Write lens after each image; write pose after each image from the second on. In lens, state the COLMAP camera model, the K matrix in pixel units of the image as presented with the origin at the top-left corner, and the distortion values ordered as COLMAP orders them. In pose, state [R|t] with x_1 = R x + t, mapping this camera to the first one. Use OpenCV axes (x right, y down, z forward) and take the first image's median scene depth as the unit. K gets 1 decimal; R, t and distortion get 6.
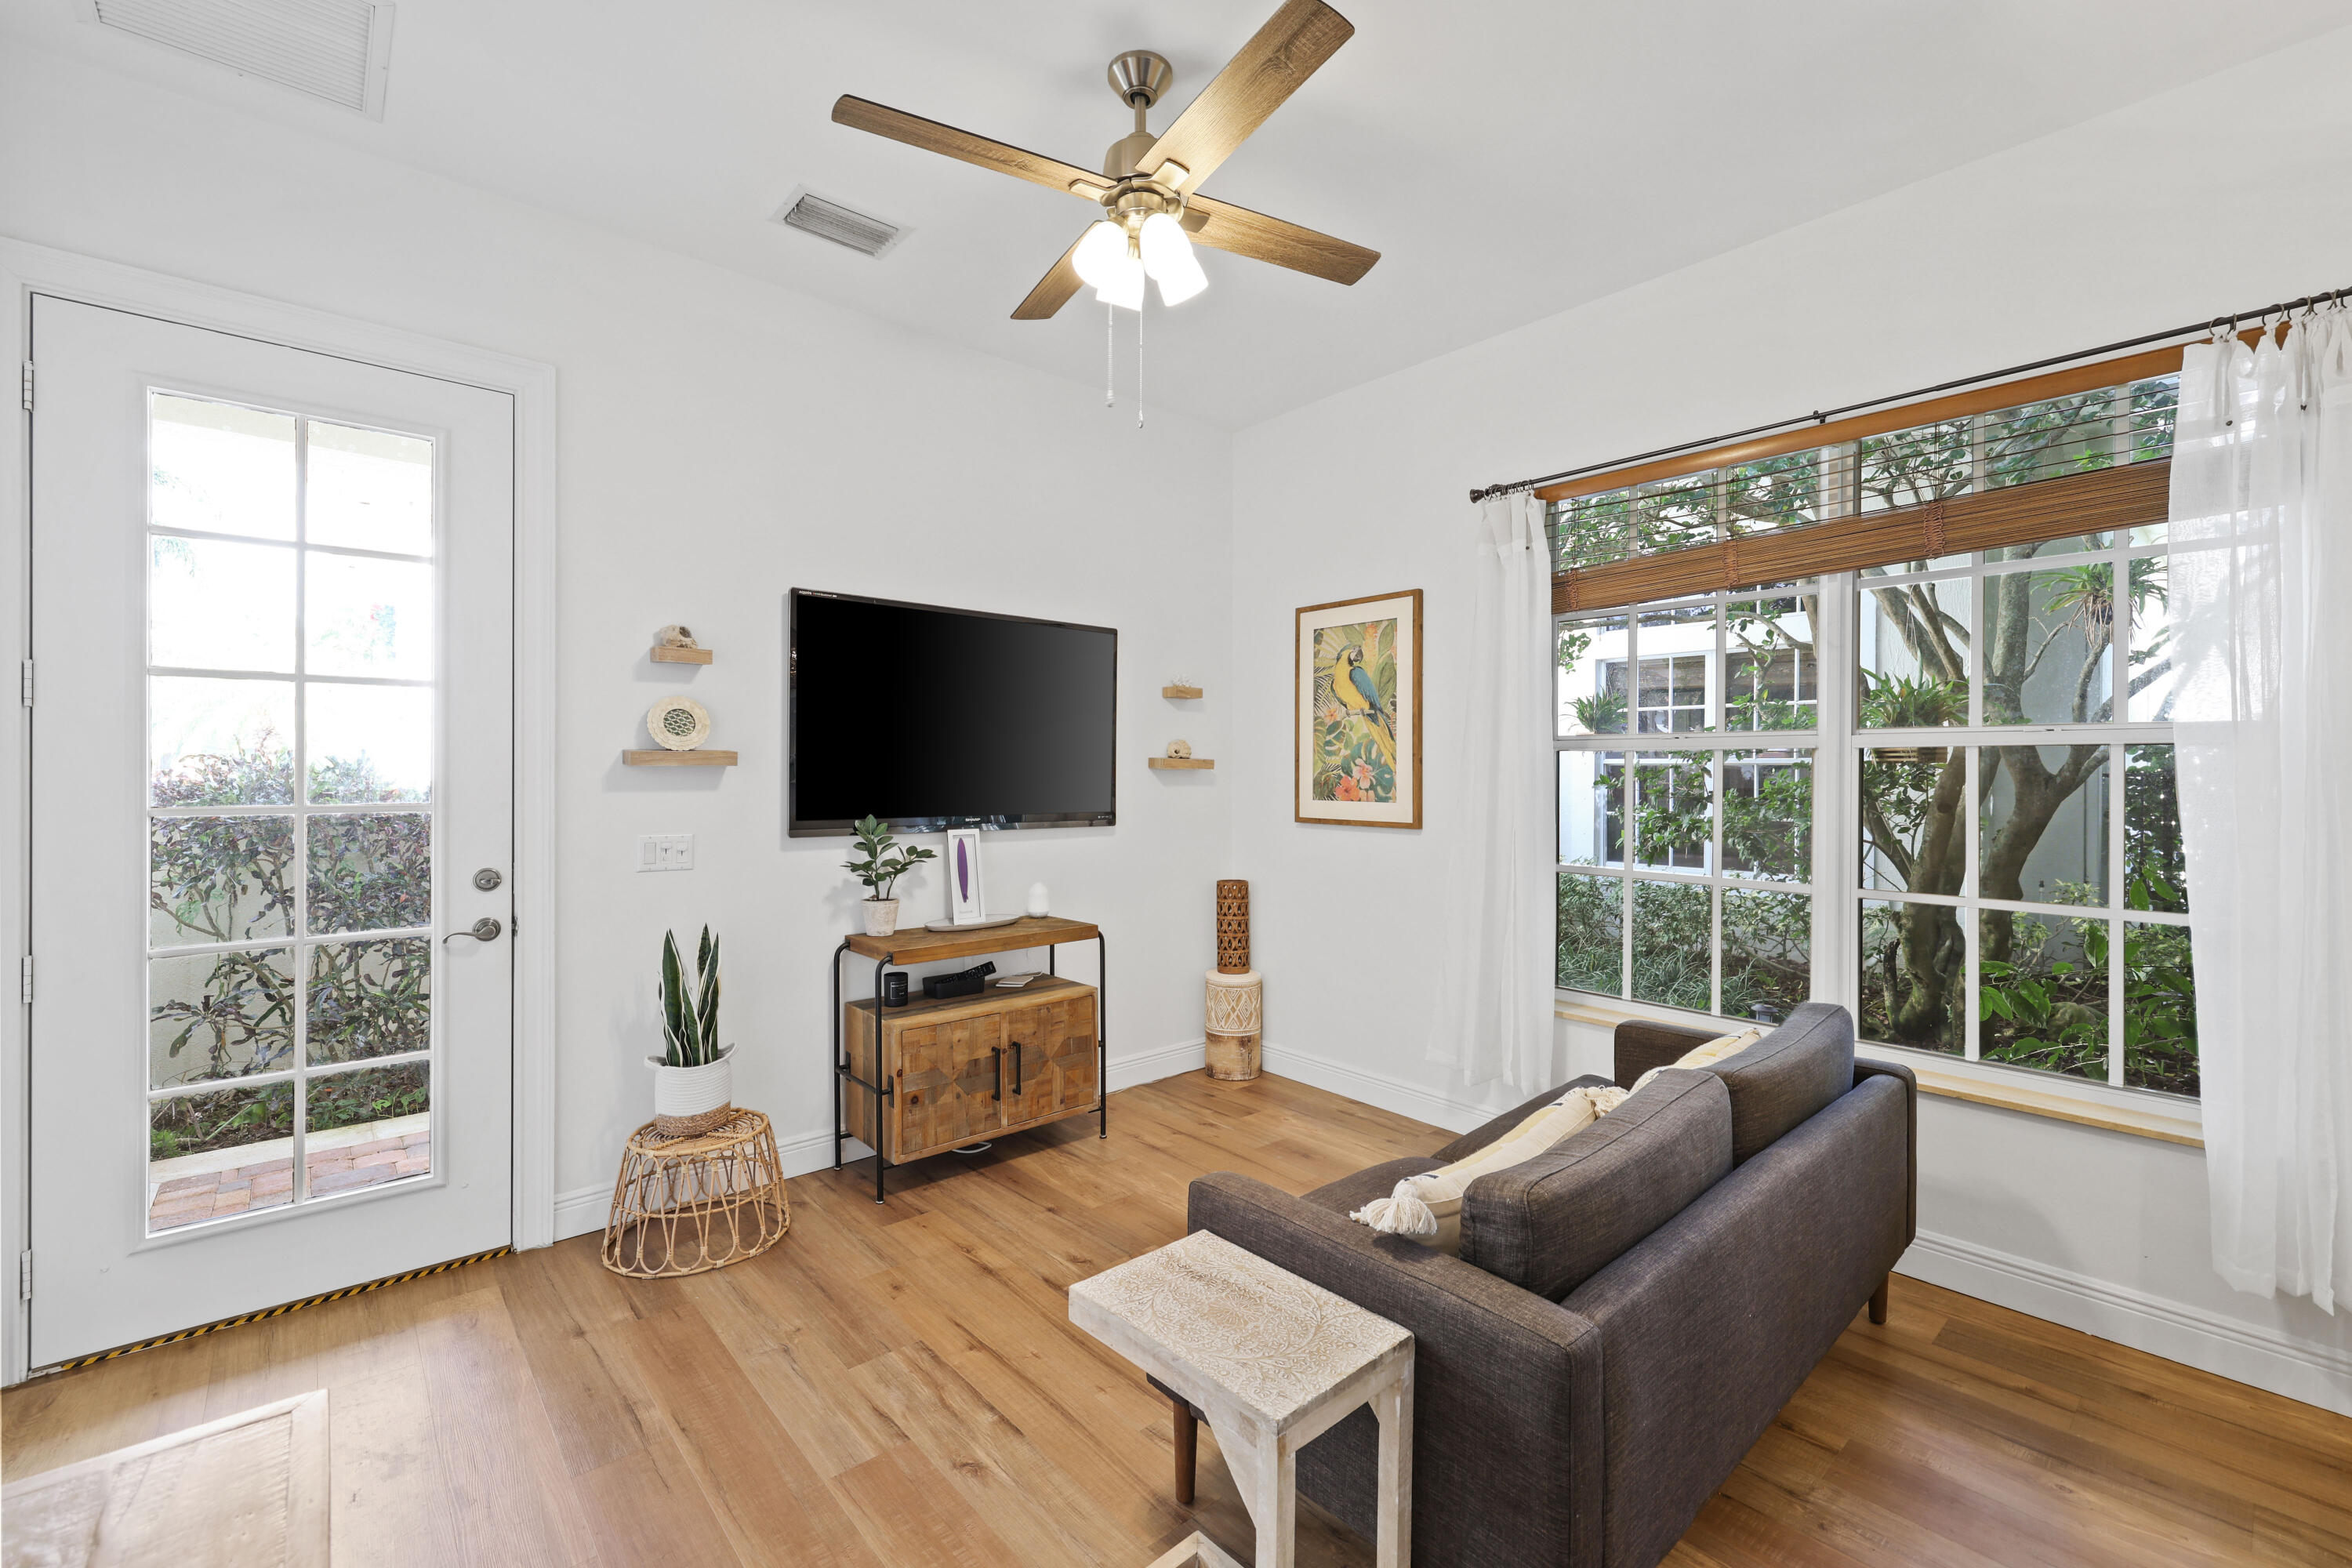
lens RADIAL K [[988.8, 0, 1173.2], [0, 988.8, 777.3], [0, 0, 1]] dist [-0.007499, -0.003215]
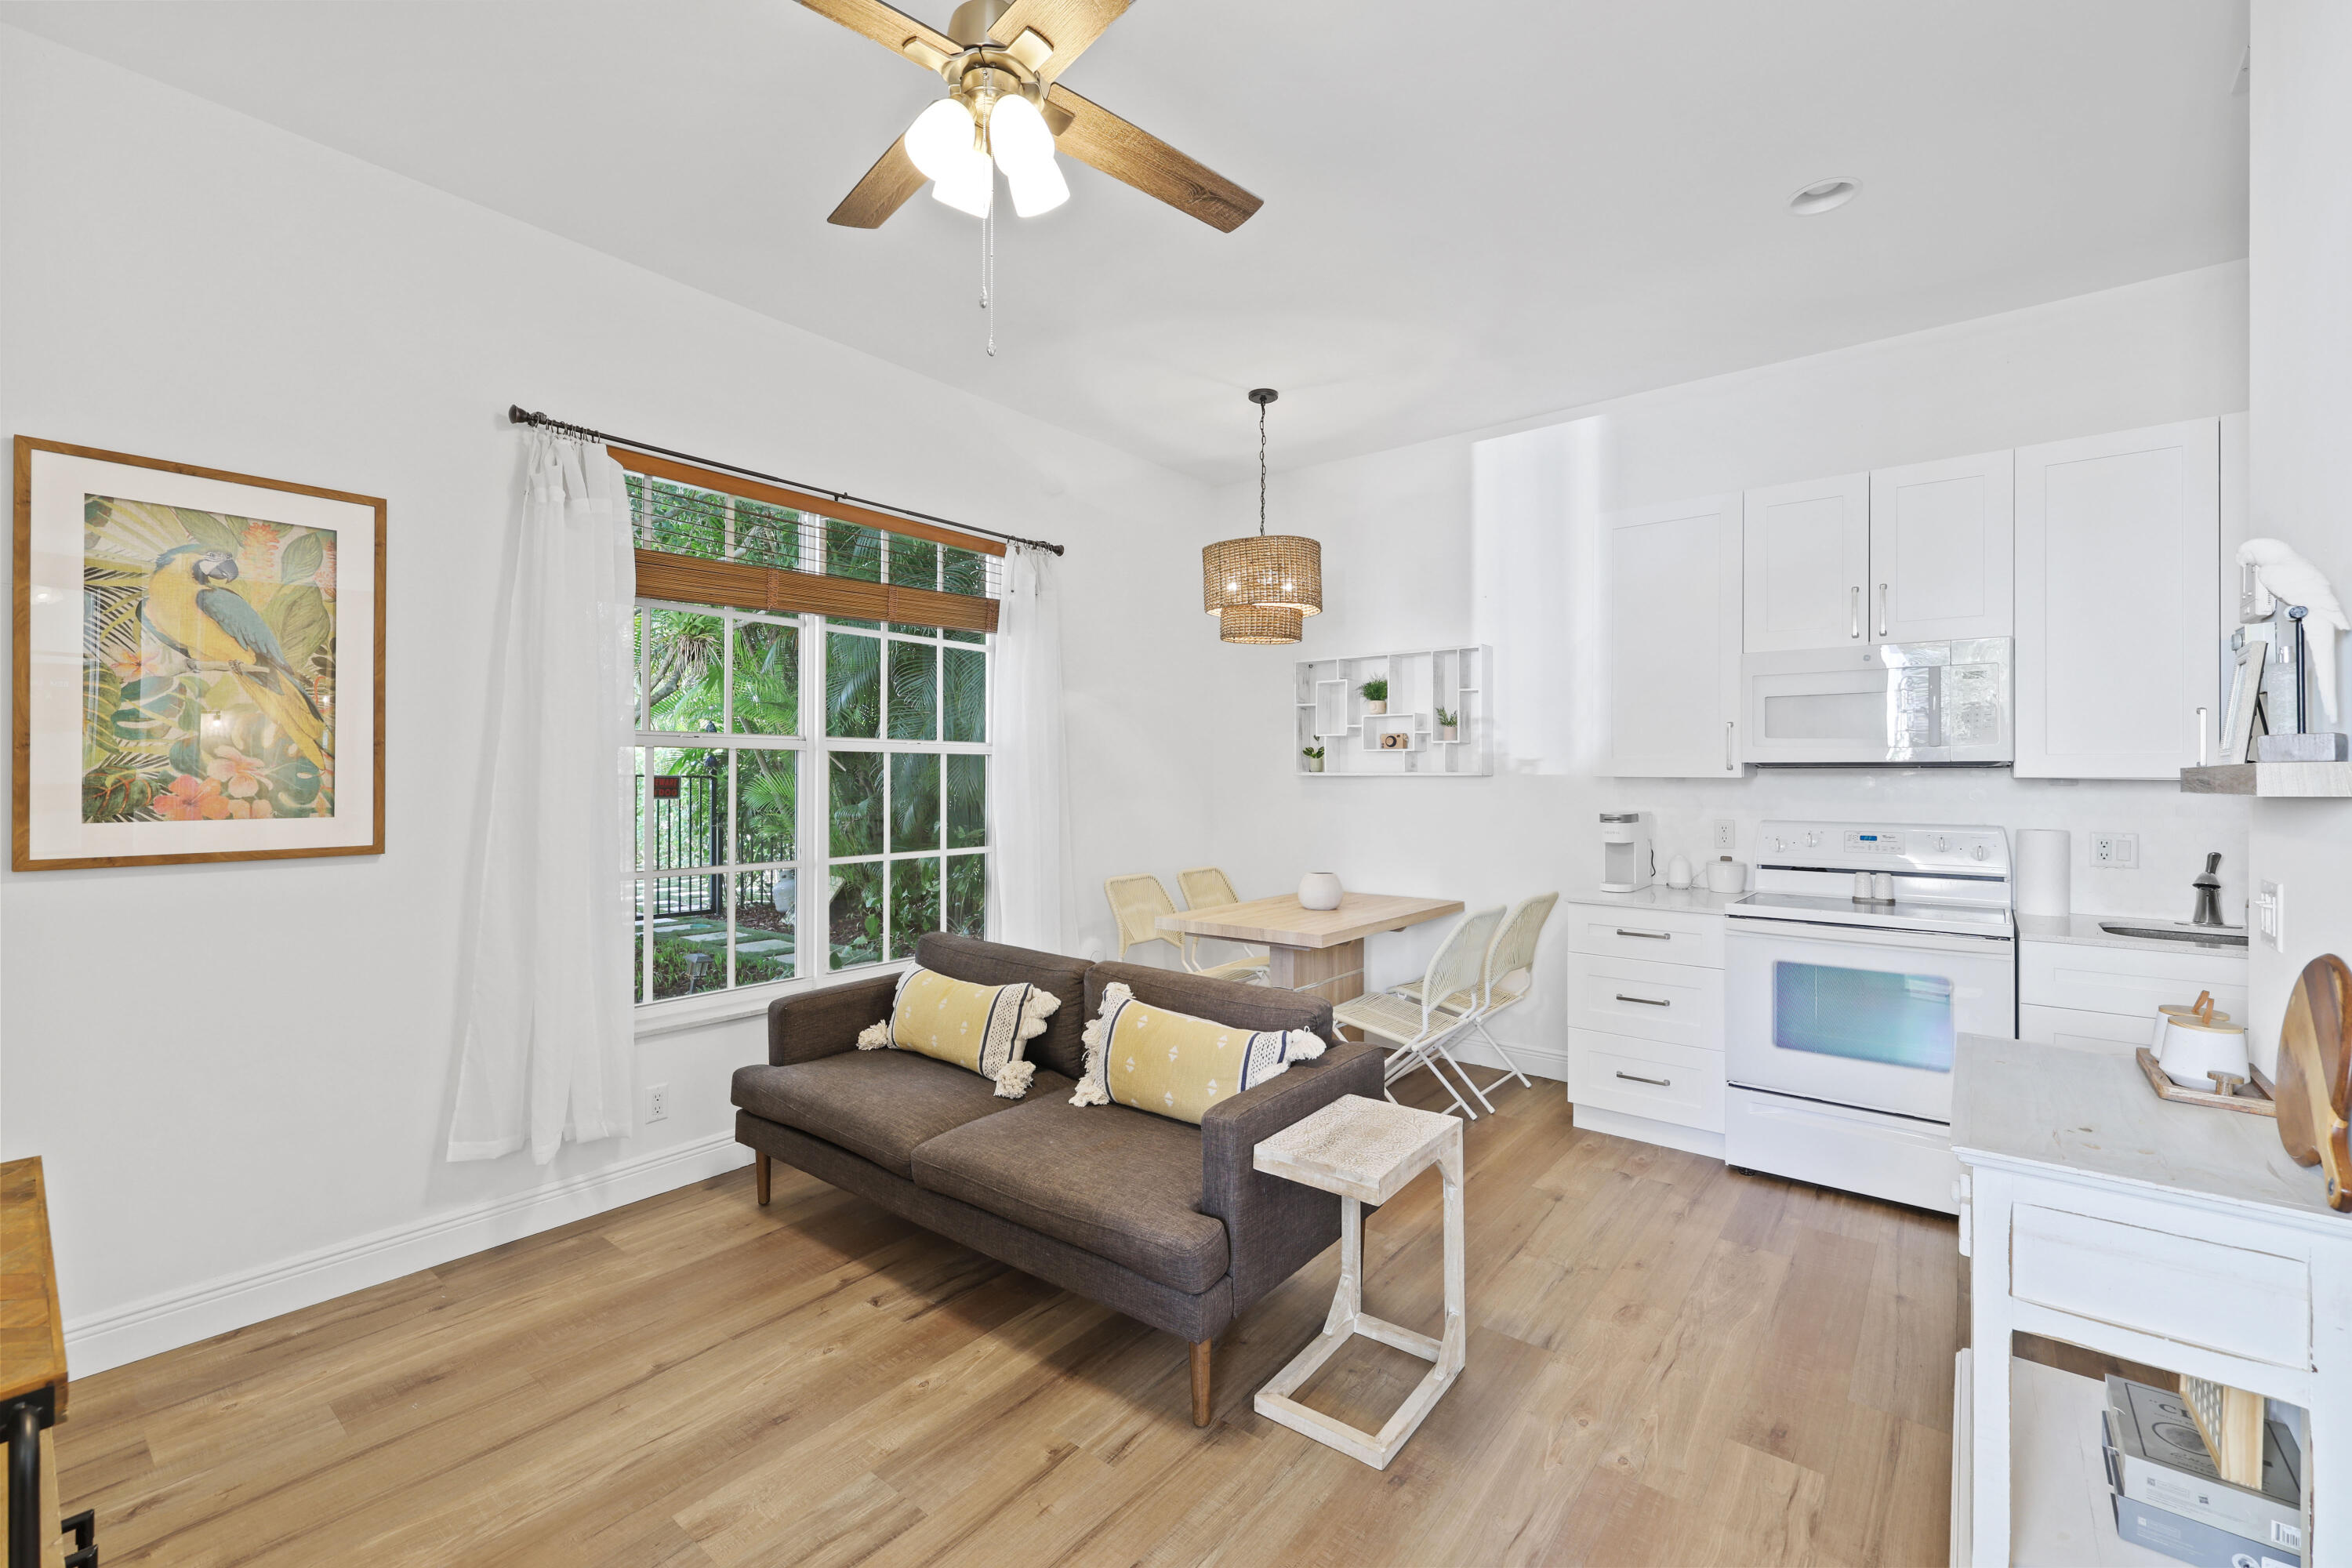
lens RADIAL K [[988.8, 0, 1173.2], [0, 988.8, 772.4], [0, 0, 1]] dist [-0.007499, -0.003215]
pose [[-0.185365, -0.002540, 0.982666, -0.493198], [0.003247, 0.999990, 0.003197, -0.003573], [-0.982664, 0.003784, -0.185355, 0.568462]]
